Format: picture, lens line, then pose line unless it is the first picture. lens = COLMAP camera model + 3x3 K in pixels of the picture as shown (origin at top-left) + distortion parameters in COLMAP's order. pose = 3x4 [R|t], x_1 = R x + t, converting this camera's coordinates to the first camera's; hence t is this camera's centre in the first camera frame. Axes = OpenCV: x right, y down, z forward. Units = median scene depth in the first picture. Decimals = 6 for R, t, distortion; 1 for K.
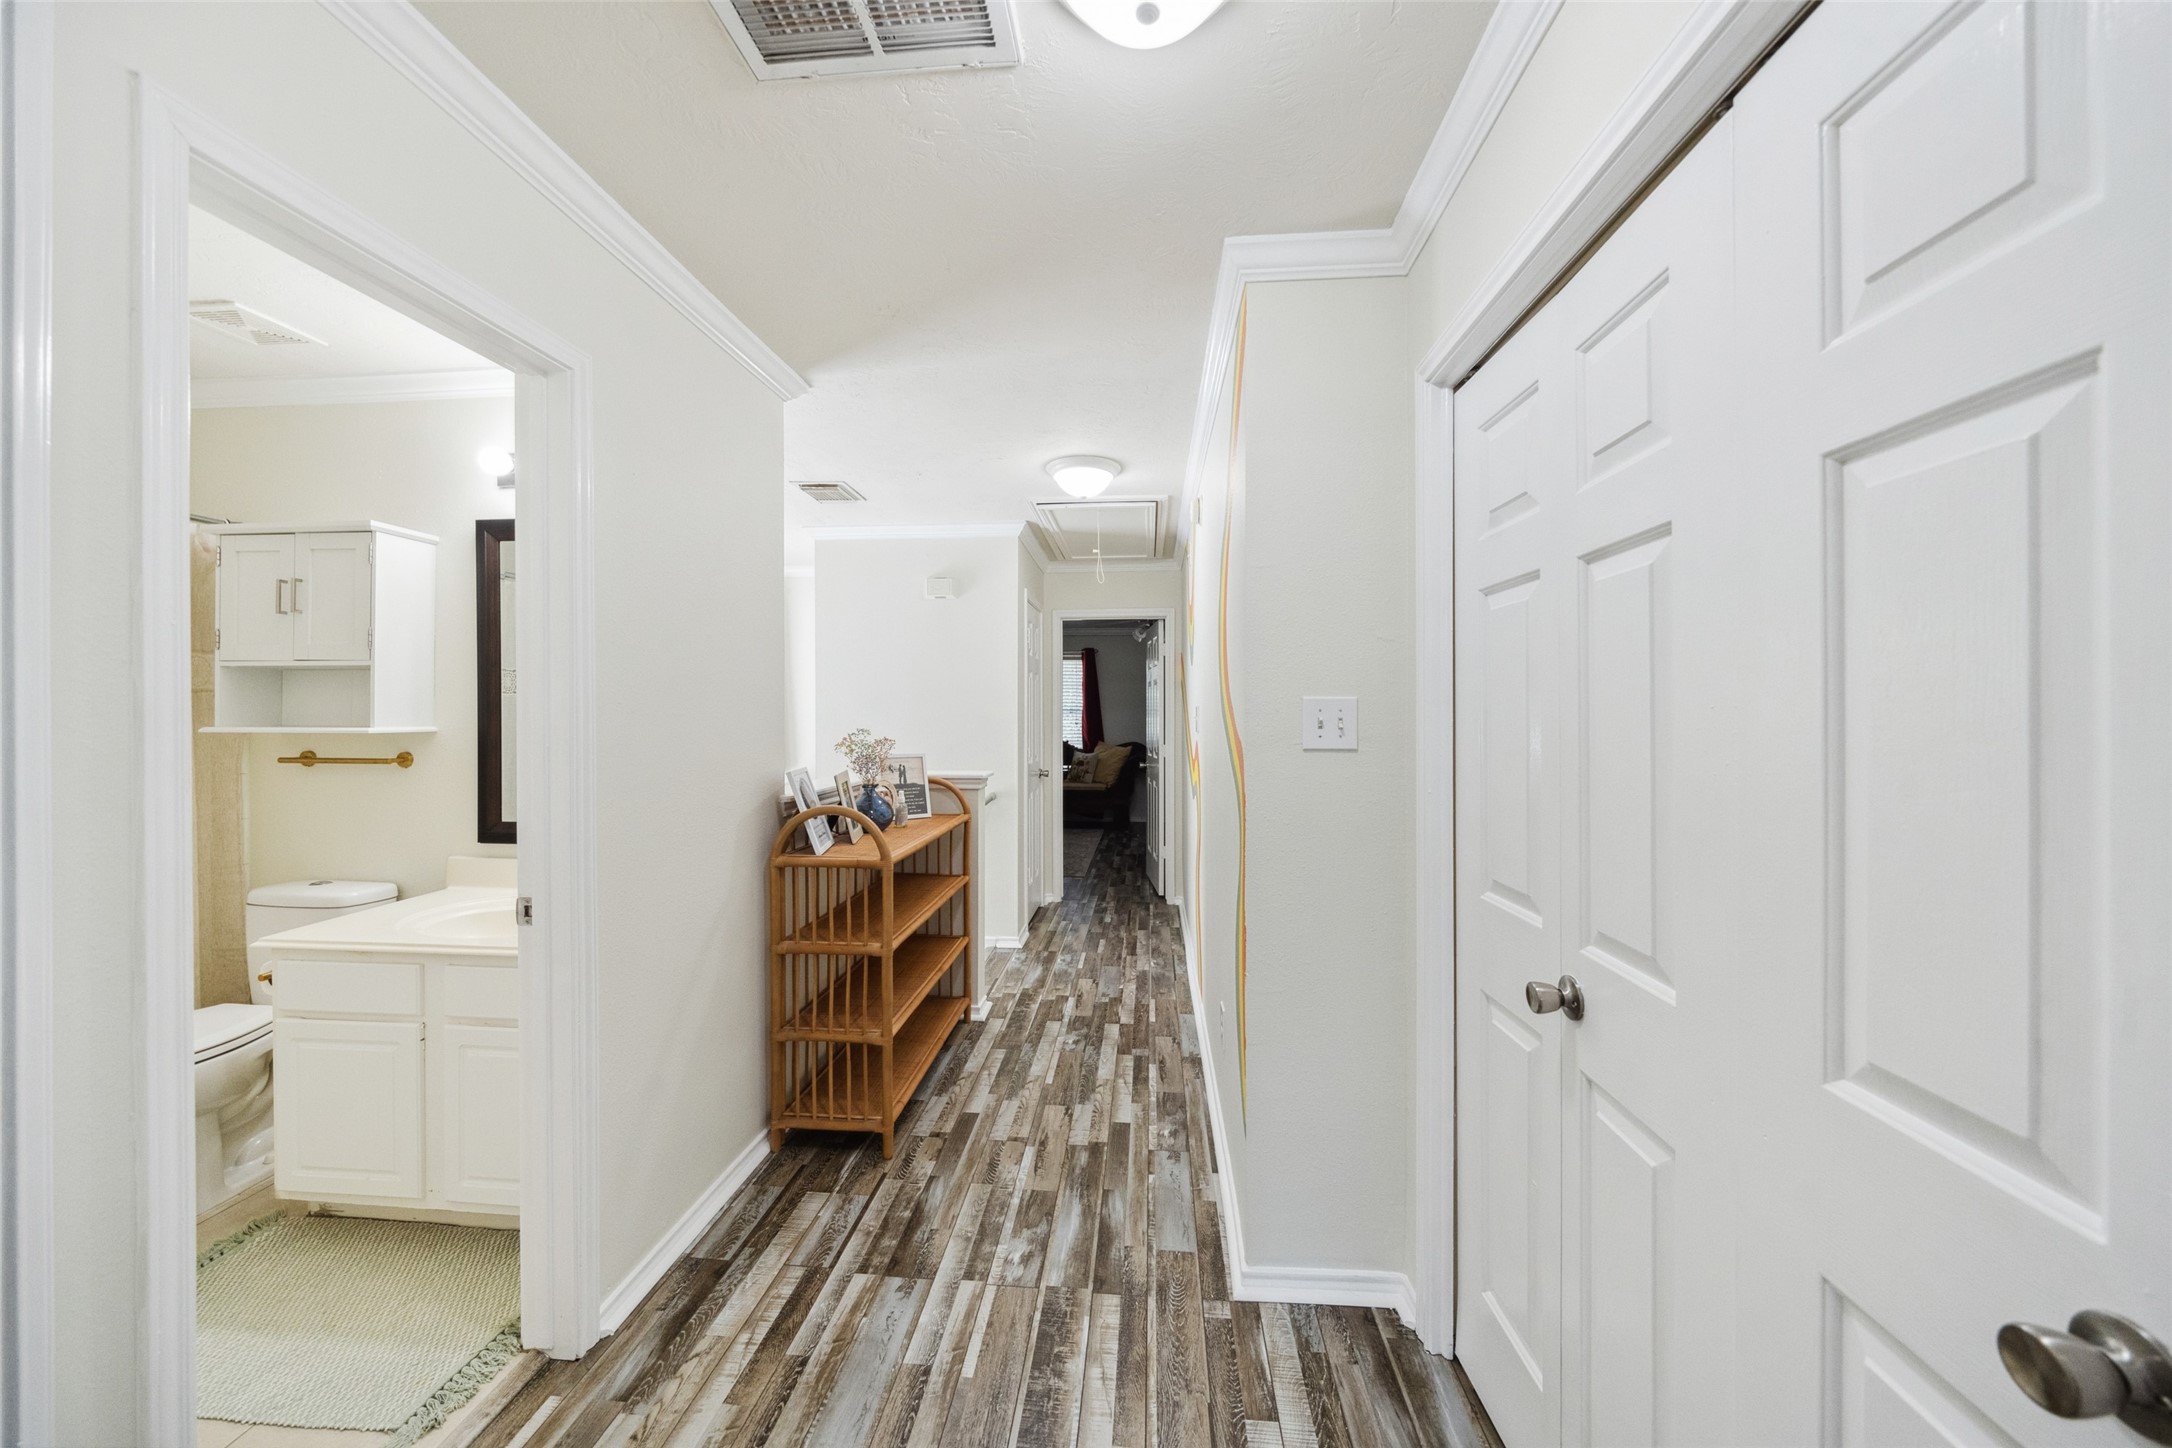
lens RADIAL K [[763.7, 0, 1087.0], [0, 763.7, 716.1], [0, 0, 1]] dist [-0.004395, 0.000266]
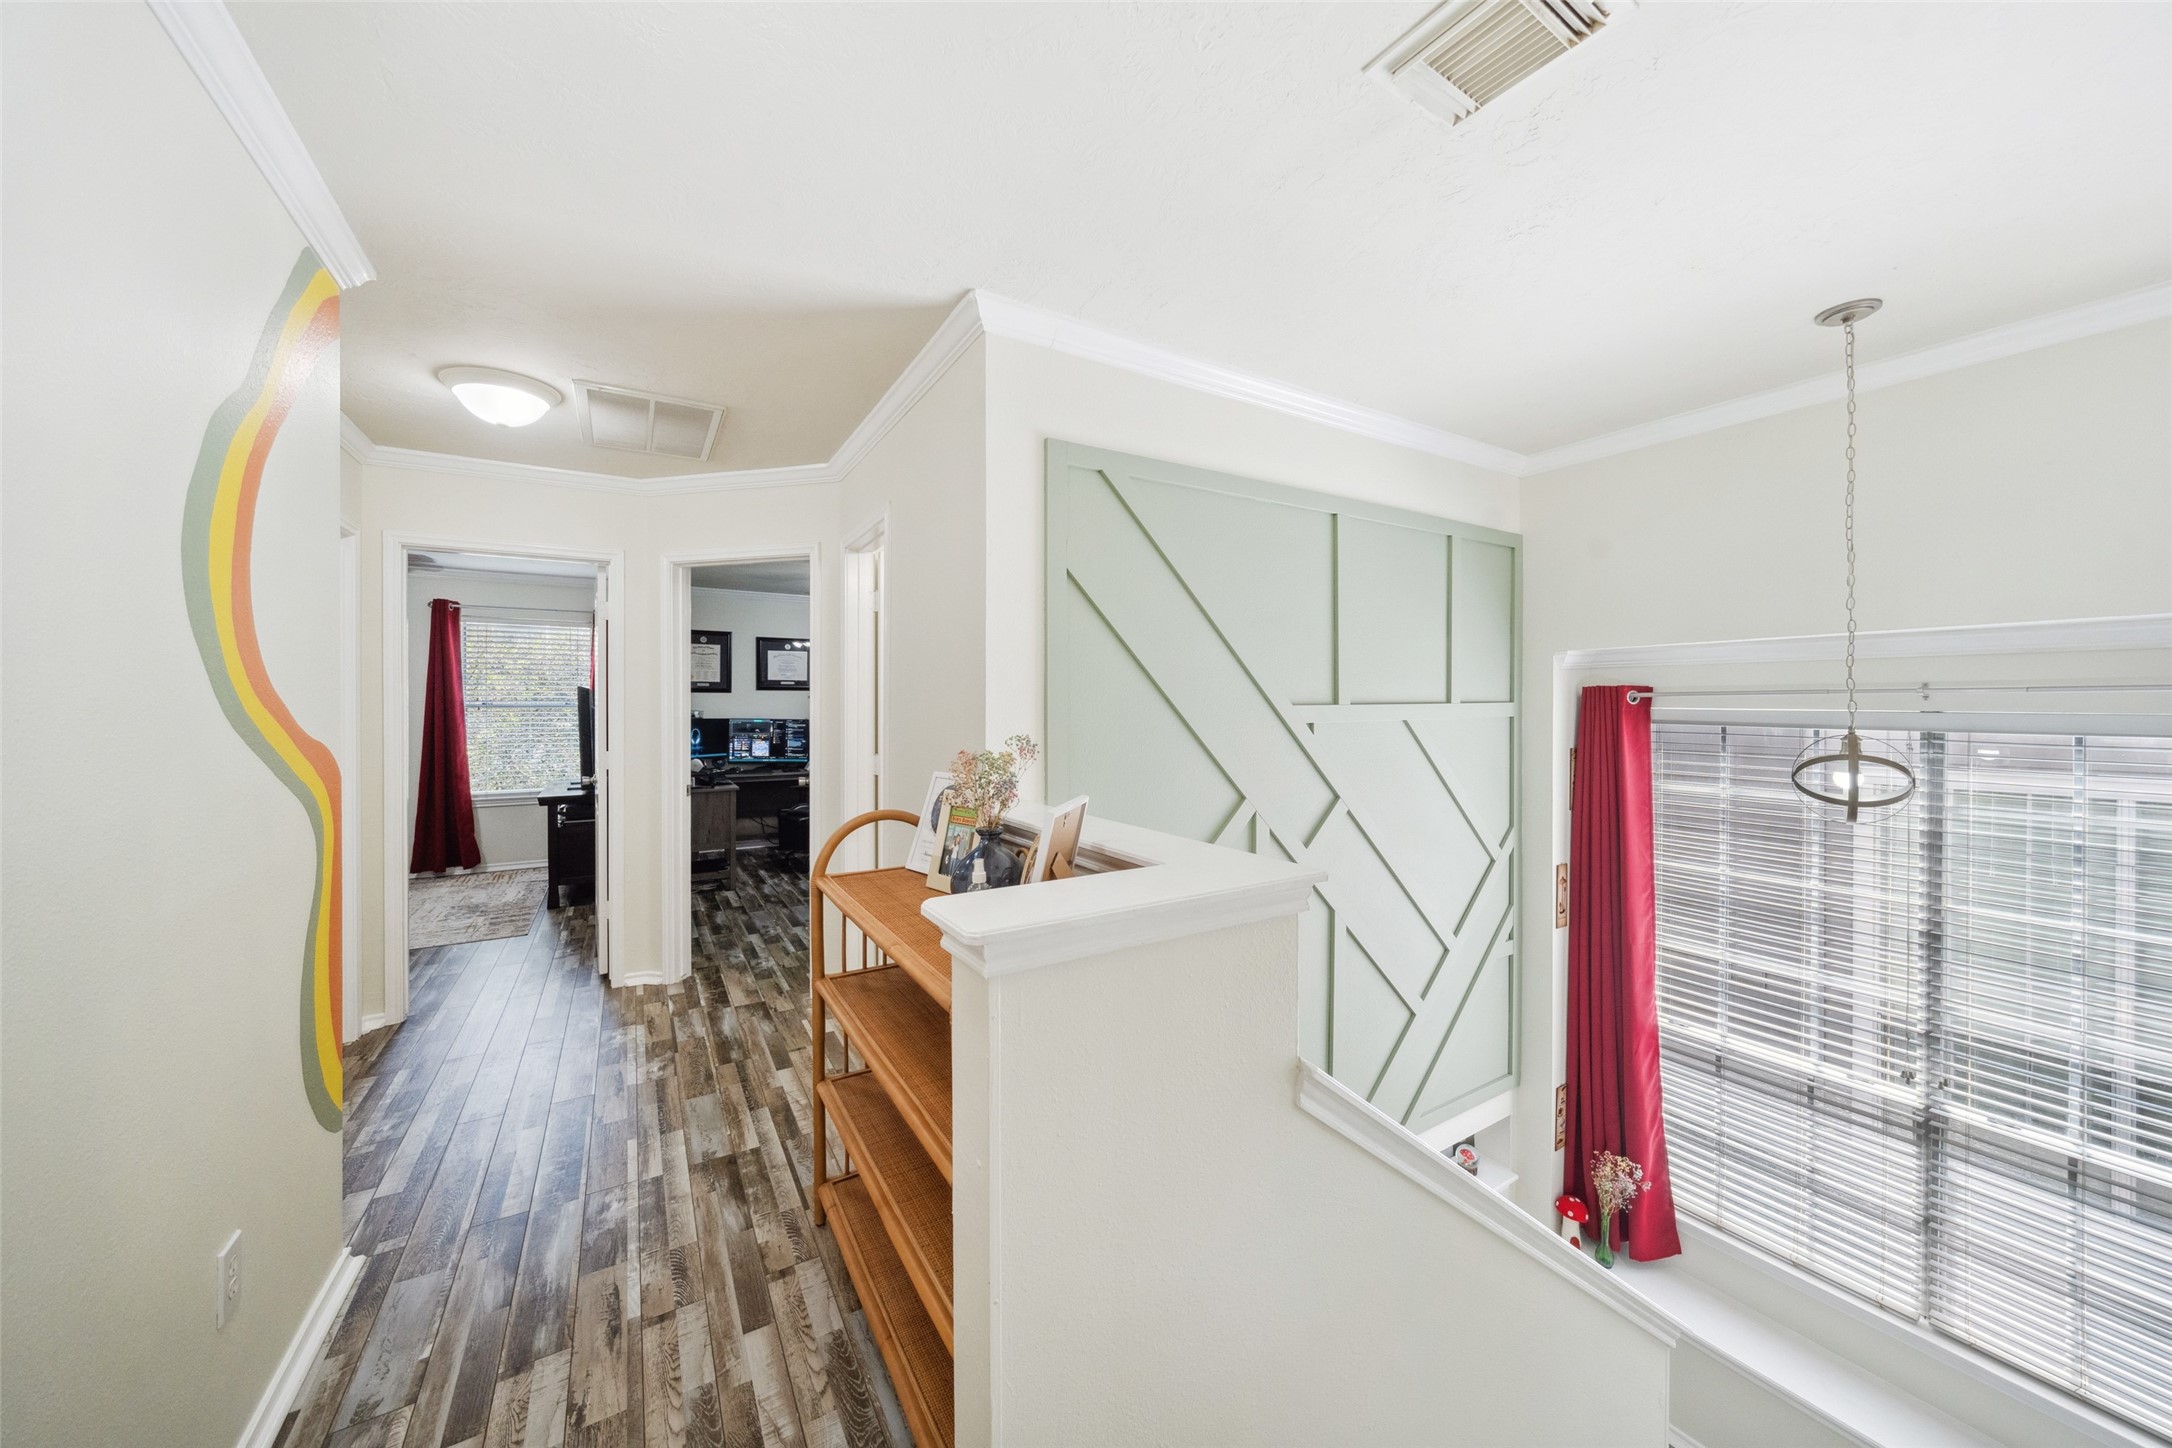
lens RADIAL K [[763.7, 0, 1089.0], [0, 763.7, 707.5], [0, 0, 1]] dist [-0.004395, 0.000266]
pose [[-0.808750, 0.006746, -0.588114, -0.004726], [0.001376, 0.999953, 0.009577, -0.010374], [0.588151, 0.006936, -0.808721, 1.908116]]
